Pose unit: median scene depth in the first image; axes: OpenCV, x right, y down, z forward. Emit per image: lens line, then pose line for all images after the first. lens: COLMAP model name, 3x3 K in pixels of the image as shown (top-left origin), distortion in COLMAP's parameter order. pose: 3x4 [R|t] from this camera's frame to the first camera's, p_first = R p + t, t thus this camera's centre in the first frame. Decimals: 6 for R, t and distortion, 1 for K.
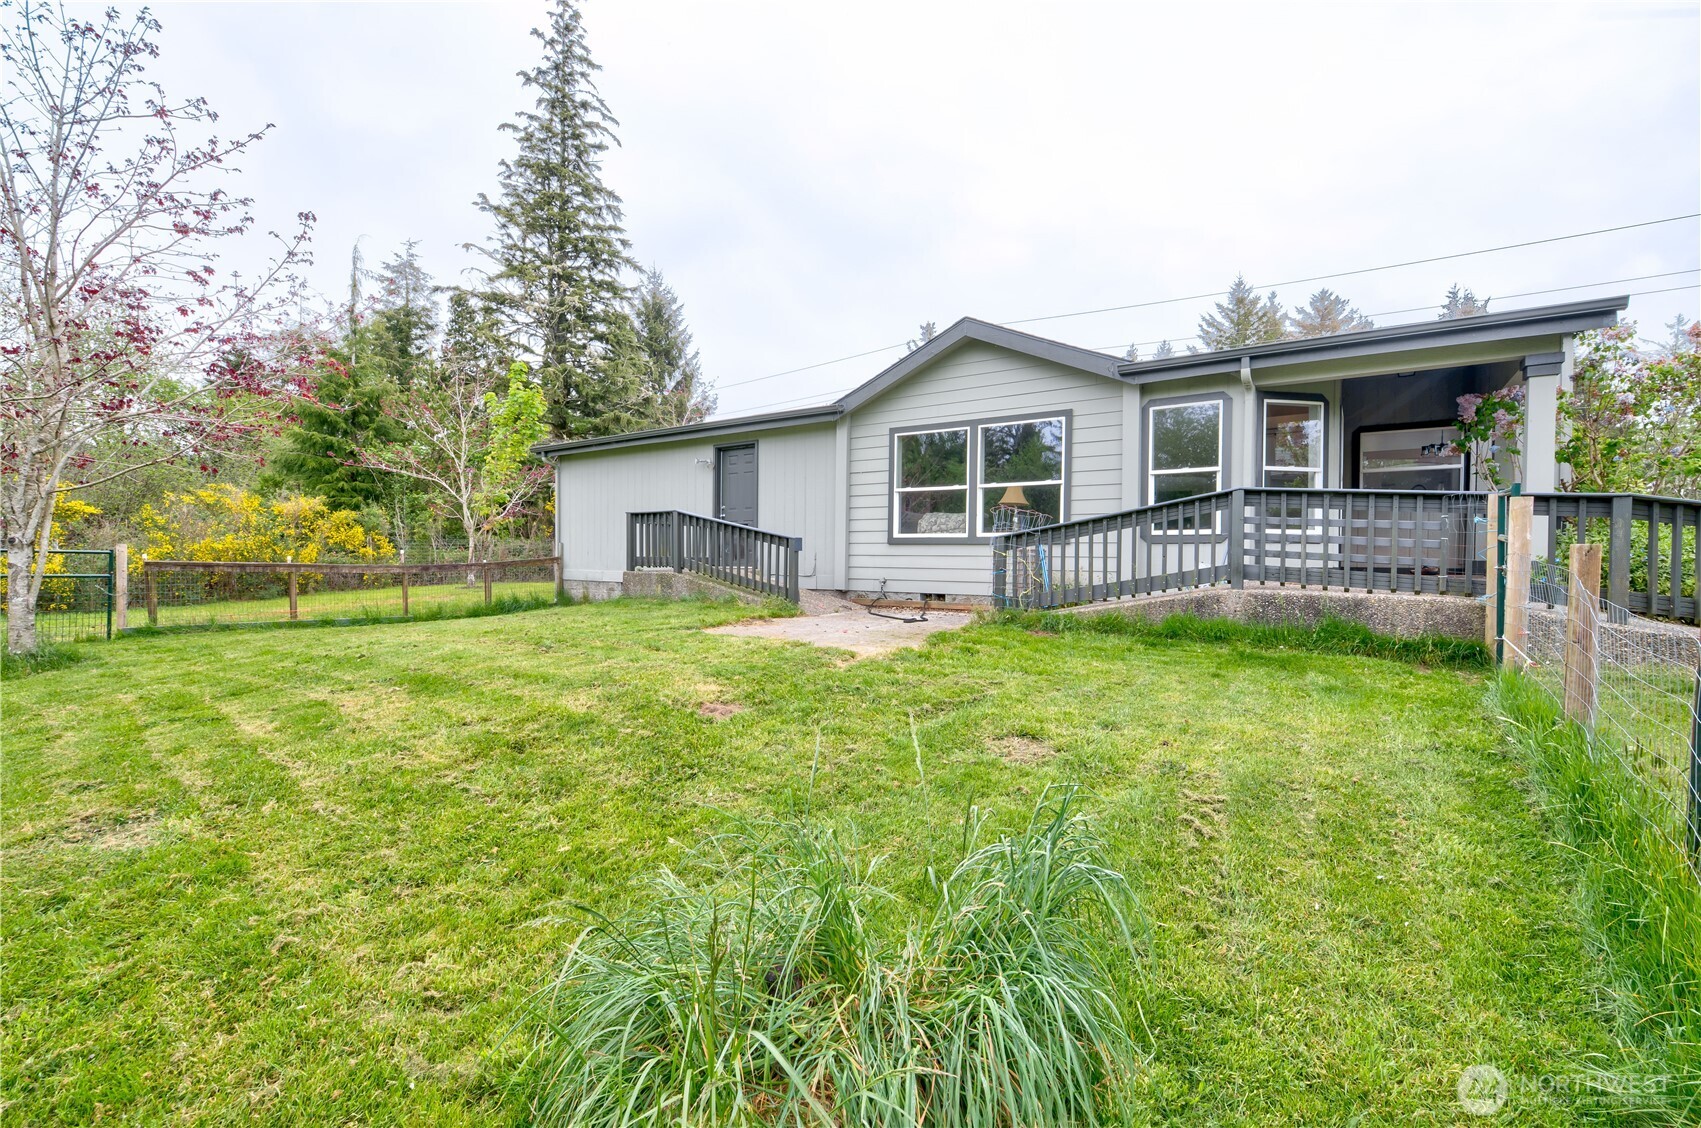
lens RADIAL K [[726.8, 0, 860.2], [0, 726.8, 563.4], [0, 0, 1]] dist [0.000585, -0.001252]
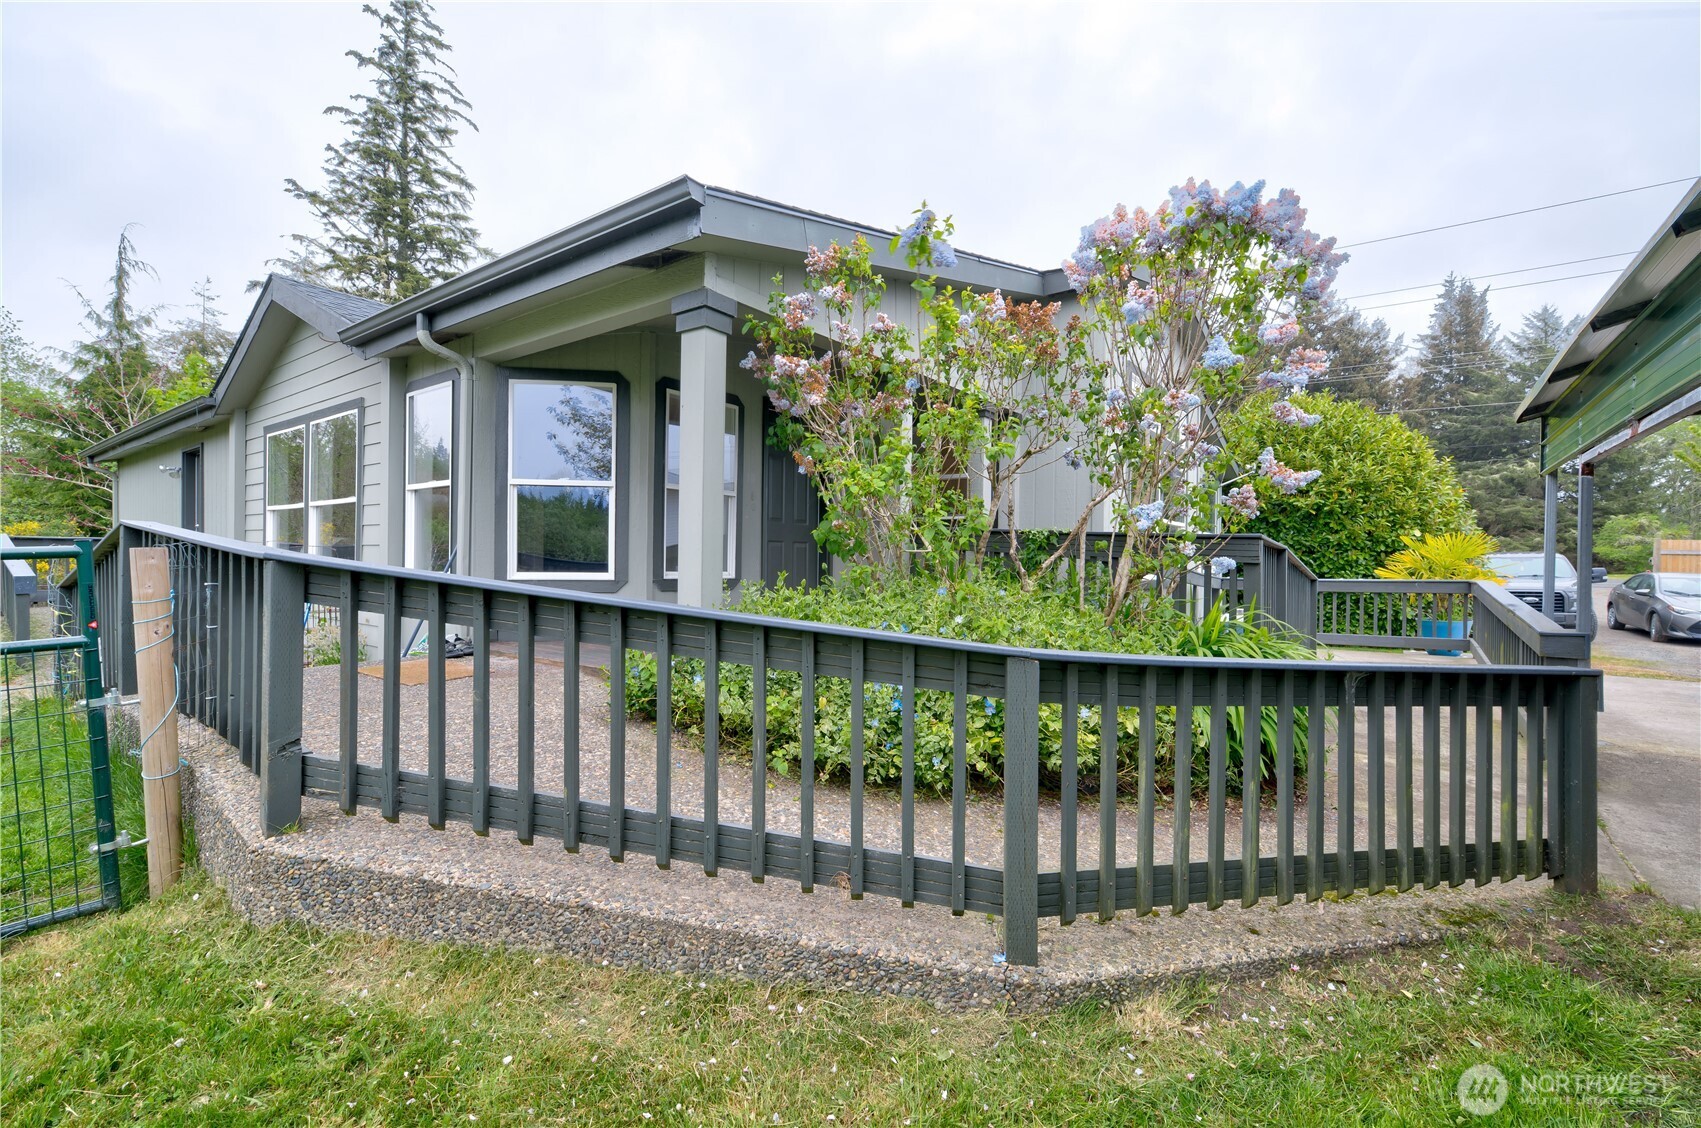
lens RADIAL K [[726.8, 0, 839.1], [0, 726.8, 563.7], [0, 0, 1]] dist [0.000585, -0.001252]
pose [[0.999813, -0.006361, -0.018276, 0.171605], [0.006423, 0.999974, 0.003319, -0.010696], [0.018254, -0.003436, 0.999827, 0.064712]]
